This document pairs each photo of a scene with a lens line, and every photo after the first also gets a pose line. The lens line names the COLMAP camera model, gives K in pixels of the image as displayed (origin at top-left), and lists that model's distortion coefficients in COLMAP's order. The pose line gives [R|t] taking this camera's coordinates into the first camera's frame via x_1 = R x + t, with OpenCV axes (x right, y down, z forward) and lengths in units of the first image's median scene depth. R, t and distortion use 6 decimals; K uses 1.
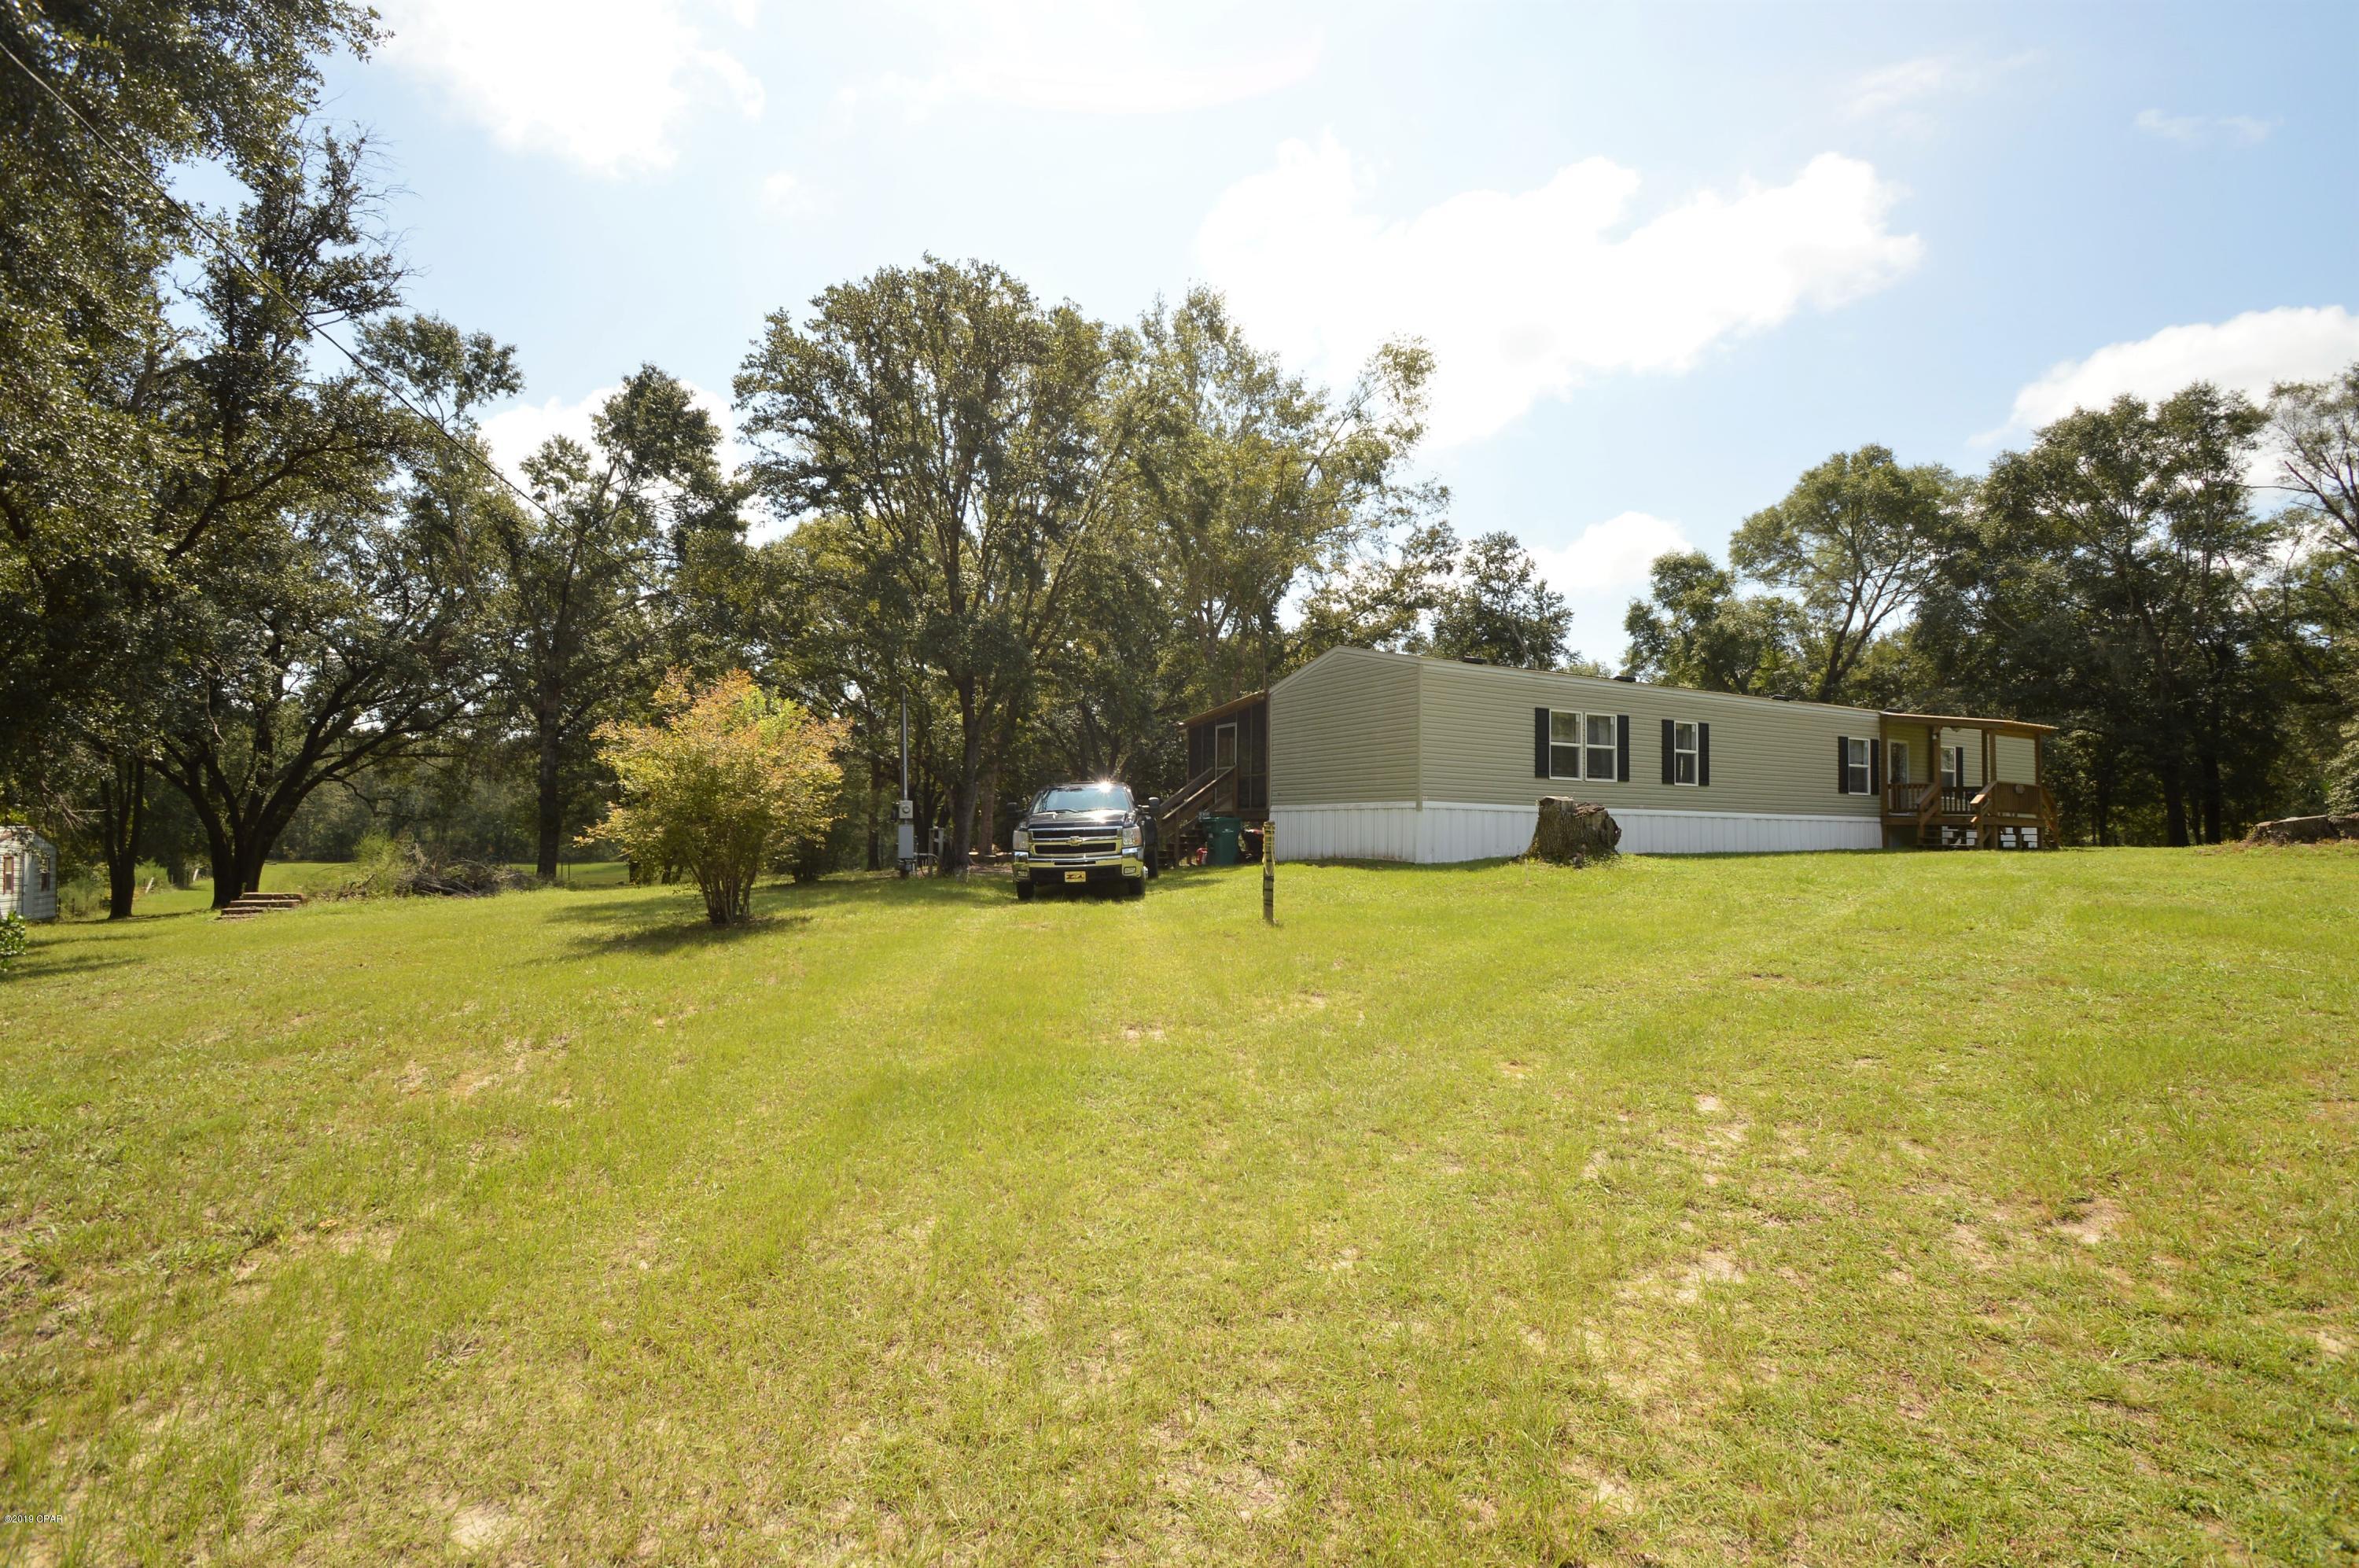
lens RADIAL K [[1030.4, 0, 1169.1], [0, 1030.4, 799.0], [0, 0, 1]] dist [-0.004543, -0.008788]
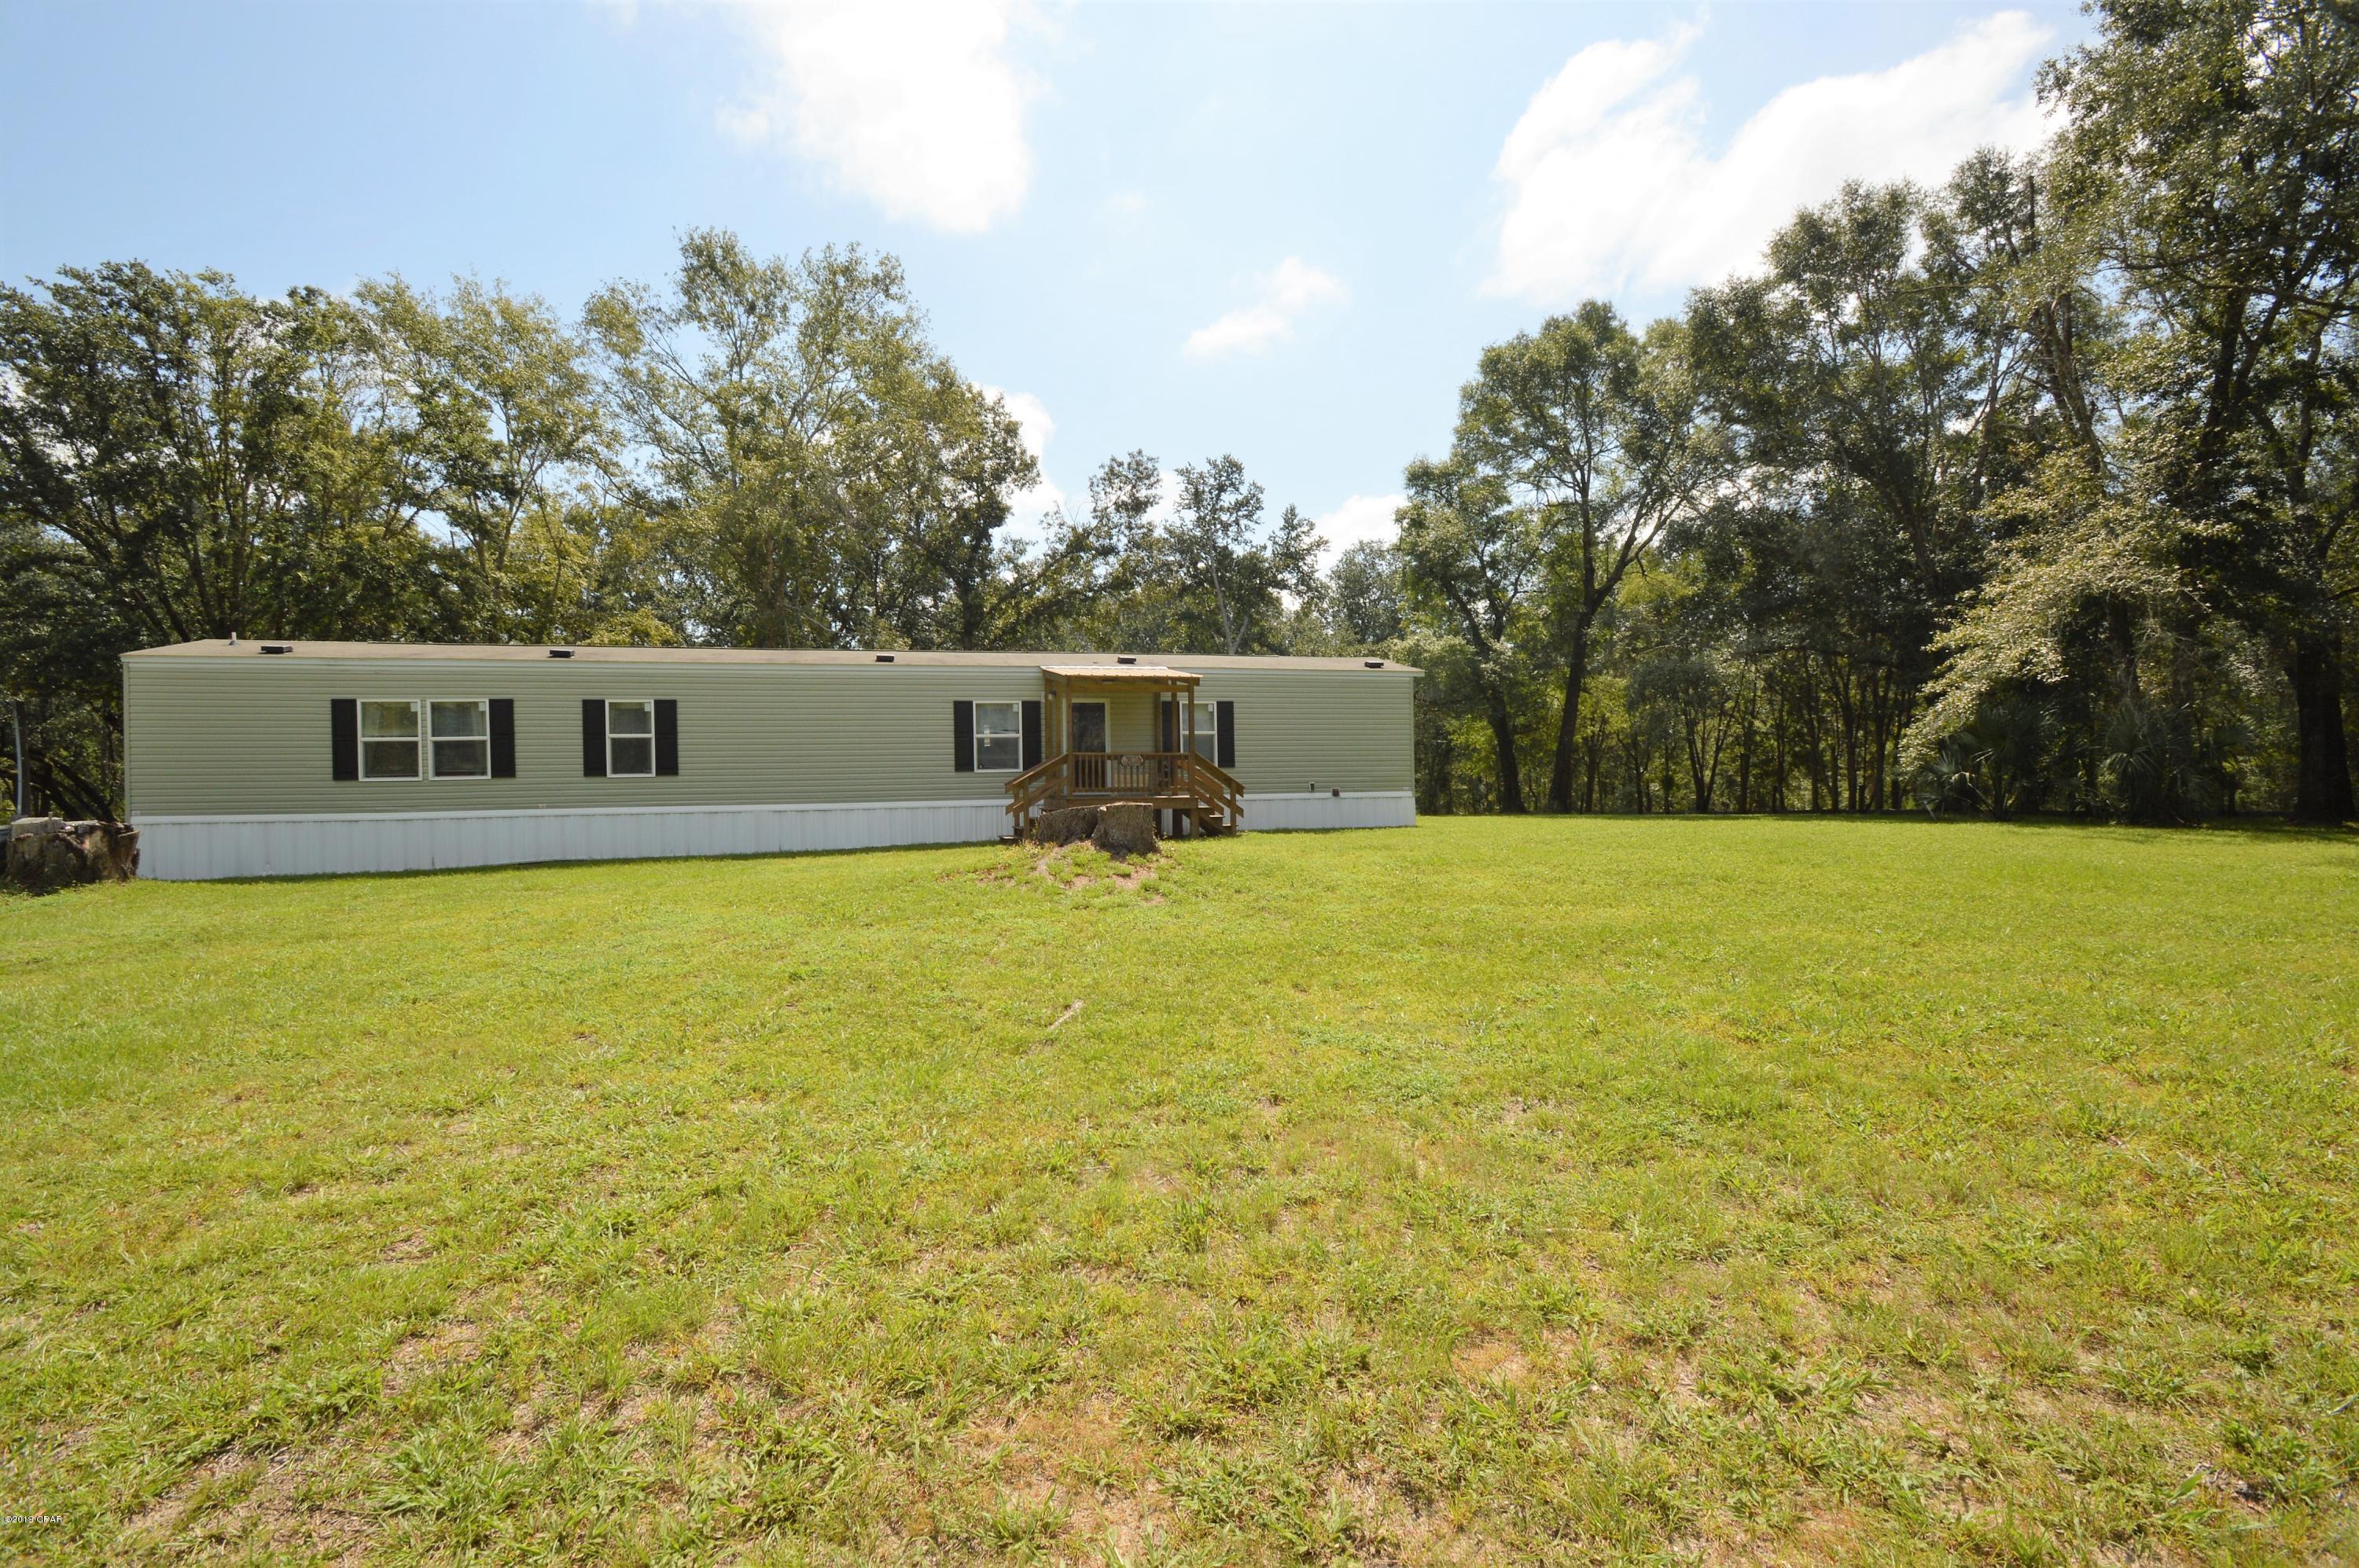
lens RADIAL K [[1030.4, 0, 1175.7], [0, 1030.4, 800.7], [0, 0, 1]] dist [-0.004543, -0.008788]
pose [[0.972504, -0.025681, -0.231466, 0.550327], [0.037060, 0.998302, 0.044949, -0.006993], [0.229918, -0.052291, 0.971804, 0.135837]]
